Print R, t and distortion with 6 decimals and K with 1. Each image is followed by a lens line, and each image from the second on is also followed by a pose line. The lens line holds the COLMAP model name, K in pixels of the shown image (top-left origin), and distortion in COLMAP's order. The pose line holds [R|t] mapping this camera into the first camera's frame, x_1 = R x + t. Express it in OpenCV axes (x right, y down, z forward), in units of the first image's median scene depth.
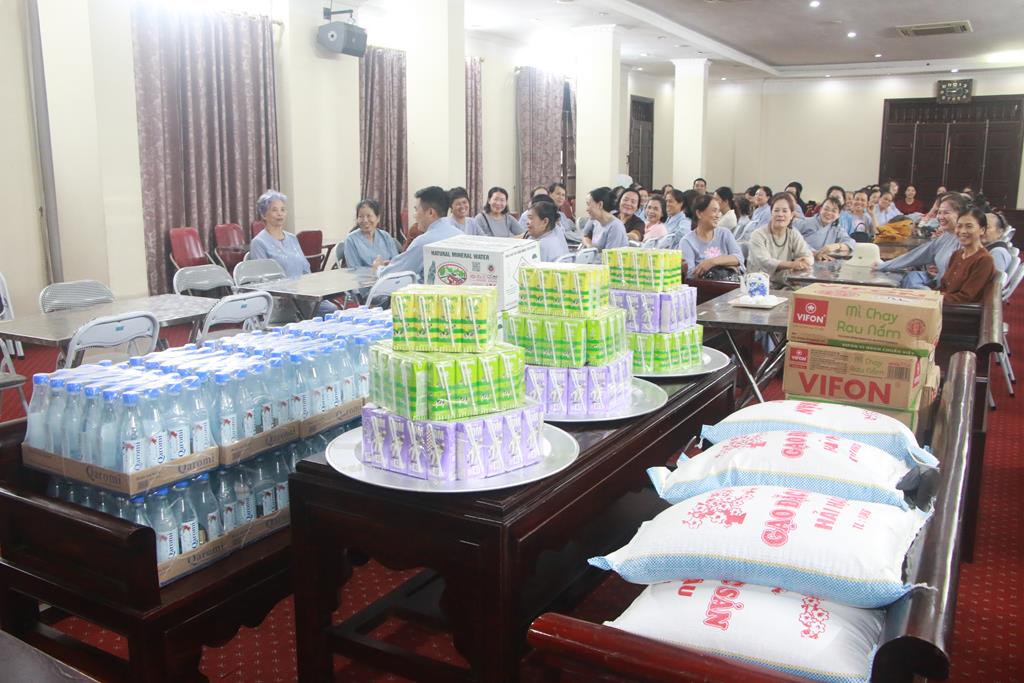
lens RADIAL K [[900.5, 0, 512.0], [0, 900.5, 341.5], [0, 0, 1]] dist [-0.156748, 0.211440]
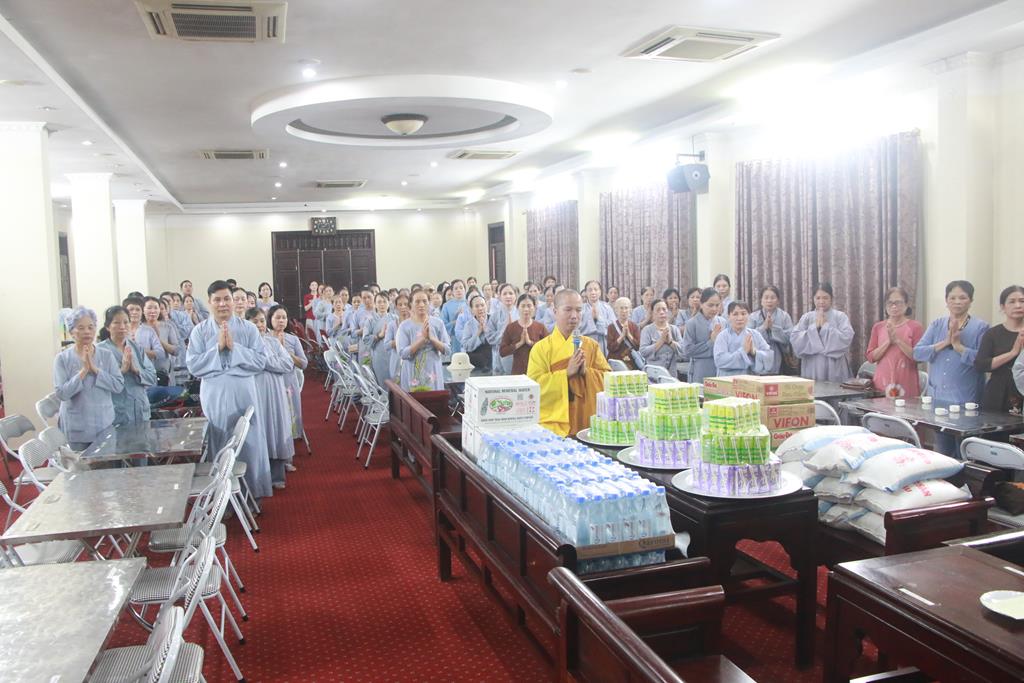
lens RADIAL K [[841.5, 0, 508.4], [0, 841.5, 341.6], [0, 0, 1]] dist [-0.179093, 0.167298]
pose [[0.682208, -0.082812, 0.726453, -0.352435], [0.167789, 0.984781, -0.045310, -0.038004], [-0.711645, 0.152802, 0.685721, 0.015269]]
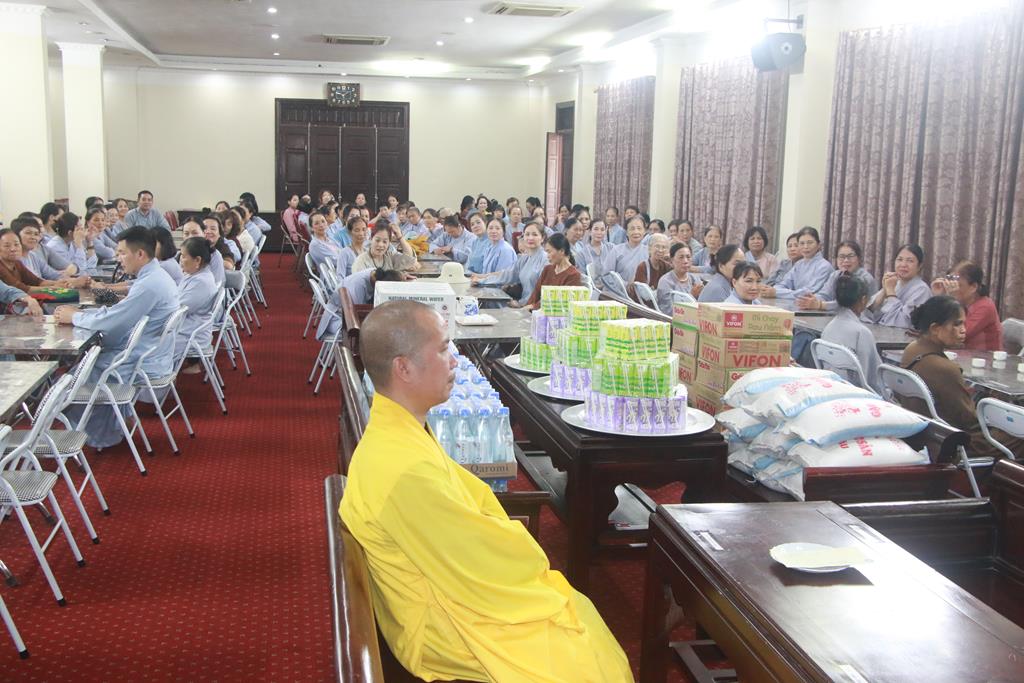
lens RADIAL K [[1118.1, 0, 512.0], [0, 1118.1, 341.5], [0, 0, 1]] dist [-0.071299, 0.294657]
pose [[0.753610, -0.085439, 0.651746, -0.326750], [0.101928, 0.994713, 0.012542, -0.014572], [-0.649371, 0.056979, 0.758334, -0.086186]]
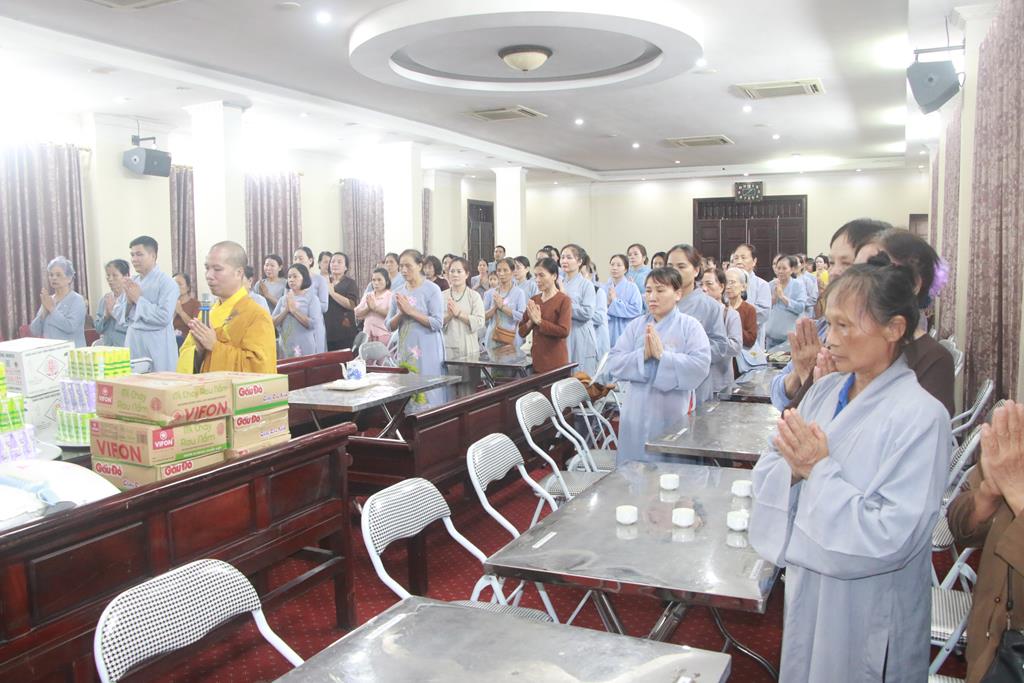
lens RADIAL K [[841.5, 0, 508.4], [0, 841.5, 341.6], [0, 0, 1]] dist [-0.179093, 0.167298]
pose [[0.997390, -0.022524, 0.068598, 0.197868], [0.028997, 0.995066, -0.094881, 0.004920], [-0.066122, 0.096622, 0.993122, -0.060829]]
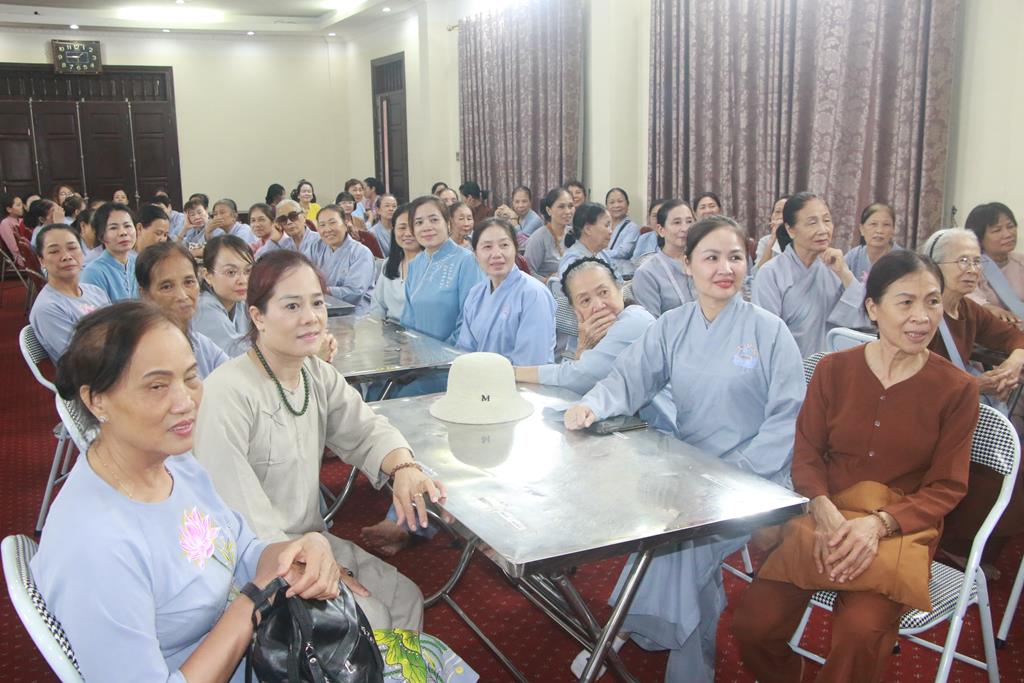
lens RADIAL K [[959.4, 0, 508.0], [0, 959.4, 342.7], [0, 0, 1]] dist [-0.116375, 0.216213]
pose [[0.551391, -0.171907, 0.816343, 0.051729], [0.180491, 0.979945, 0.084448, -0.102744], [-0.814488, 0.100778, 0.571361, 0.518151]]
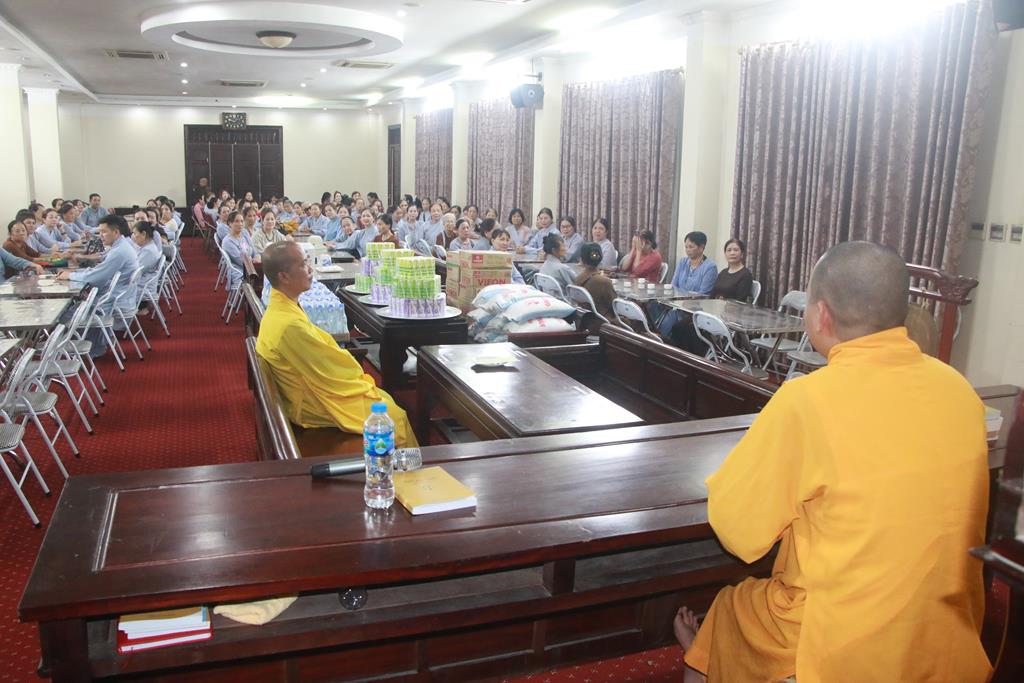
lens RADIAL K [[841.5, 0, 508.4], [0, 841.5, 341.6], [0, 0, 1]] dist [-0.179093, 0.167298]
pose [[0.631291, -0.142564, 0.762330, -0.416933], [0.127607, 0.988656, 0.079217, 0.007251], [-0.764976, 0.047269, 0.642322, -0.206923]]
